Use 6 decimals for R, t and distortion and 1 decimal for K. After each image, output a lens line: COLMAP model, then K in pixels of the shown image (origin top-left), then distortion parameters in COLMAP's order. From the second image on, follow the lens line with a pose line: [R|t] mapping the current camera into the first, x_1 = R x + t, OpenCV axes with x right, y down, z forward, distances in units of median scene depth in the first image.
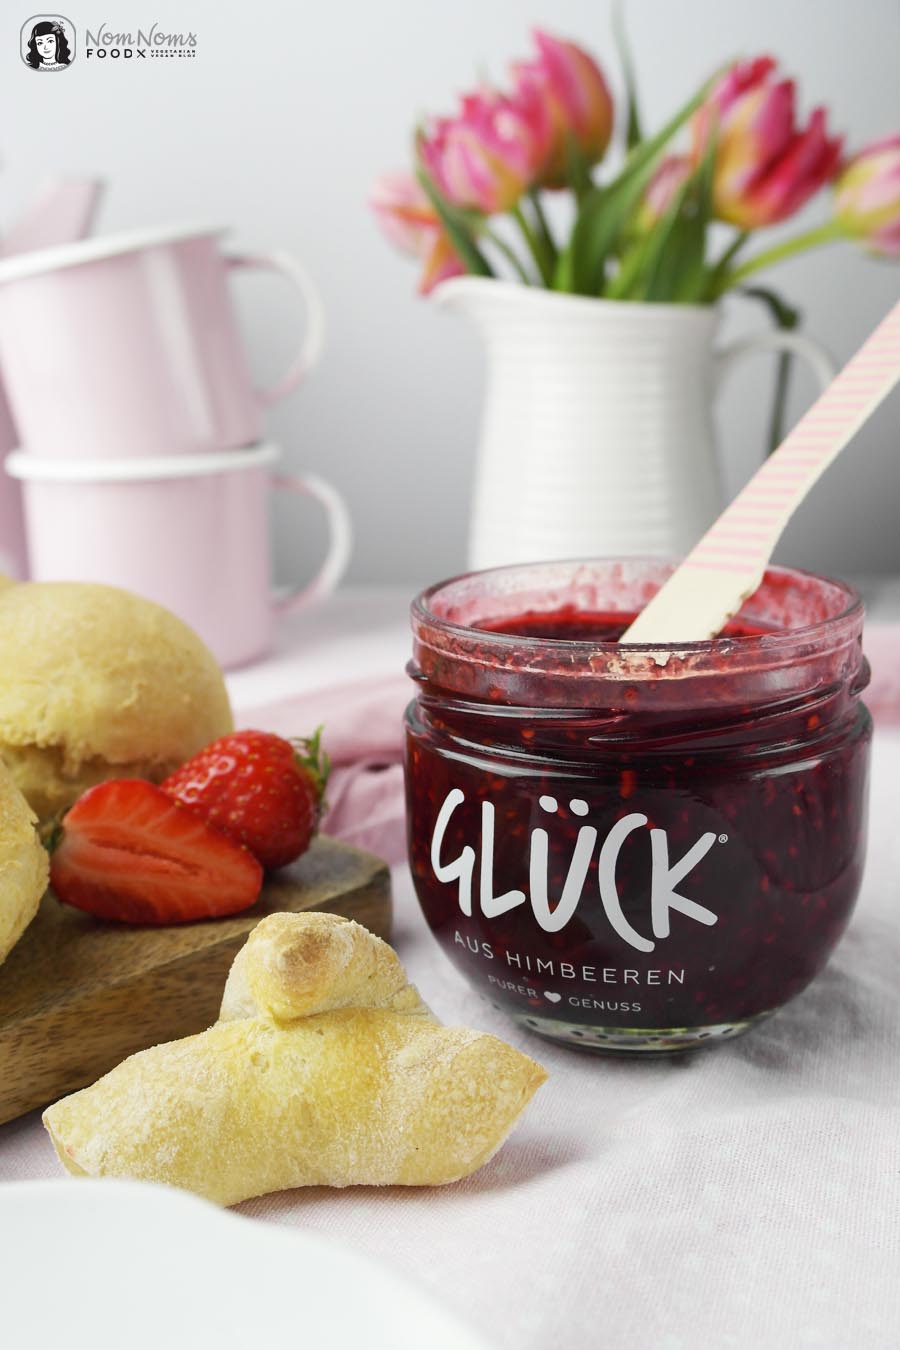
lens RADIAL K [[1452.0, 0, 411.3], [0, 1452.0, 696.2], [0, 0, 1]] dist [0.005619, 0.015551]
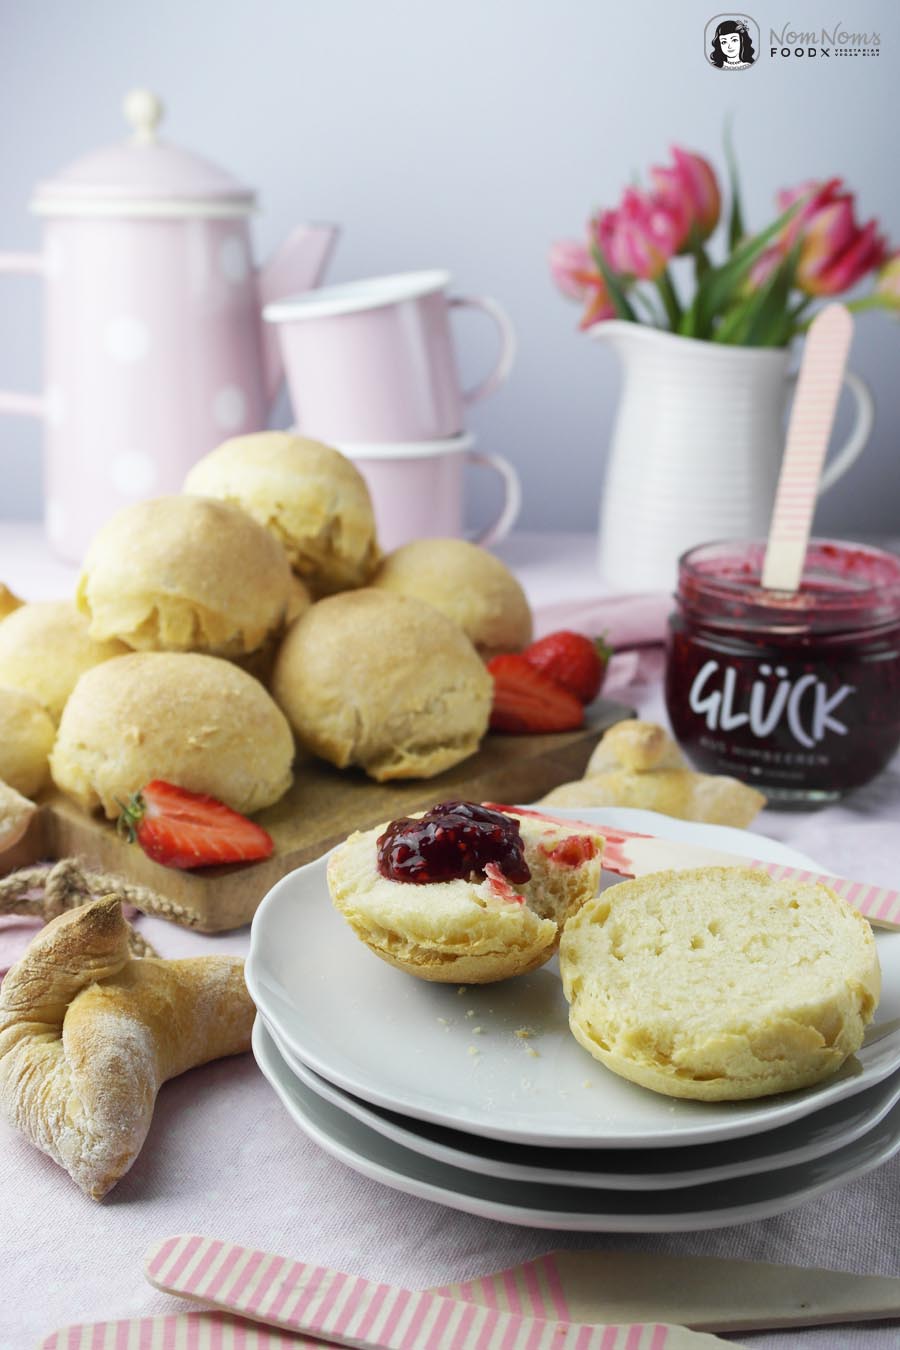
lens RADIAL K [[1515.5, 0, 431.7], [0, 1515.5, 677.3], [0, 0, 1]] dist [0.065694, 0.007398]
pose [[0.997432, 0.030339, 0.064869, -0.395157], [-0.032744, 0.998803, 0.036331, 0.018475], [-0.063689, -0.038362, 0.997232, -0.835206]]
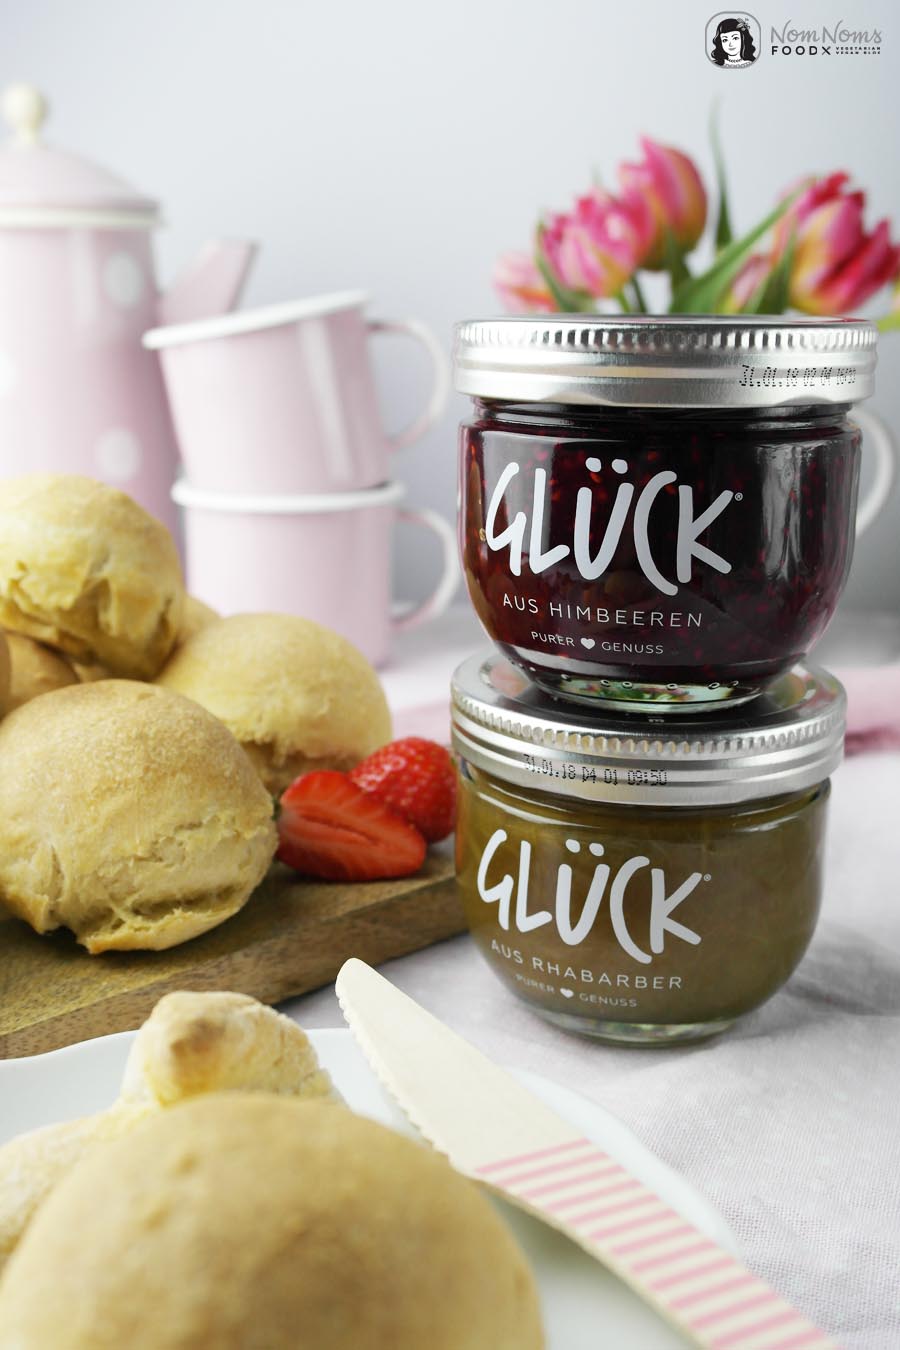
lens RADIAL K [[1535.2, 0, 450.0], [0, 1535.2, 675.0], [0, 0, 1]] dist [0.005121, 0.195384]
pose [[0.999081, 0.042792, -0.002642, -0.079576], [-0.042816, 0.999035, -0.009821, -0.020282], [0.002219, 0.009925, 0.999948, -0.383700]]
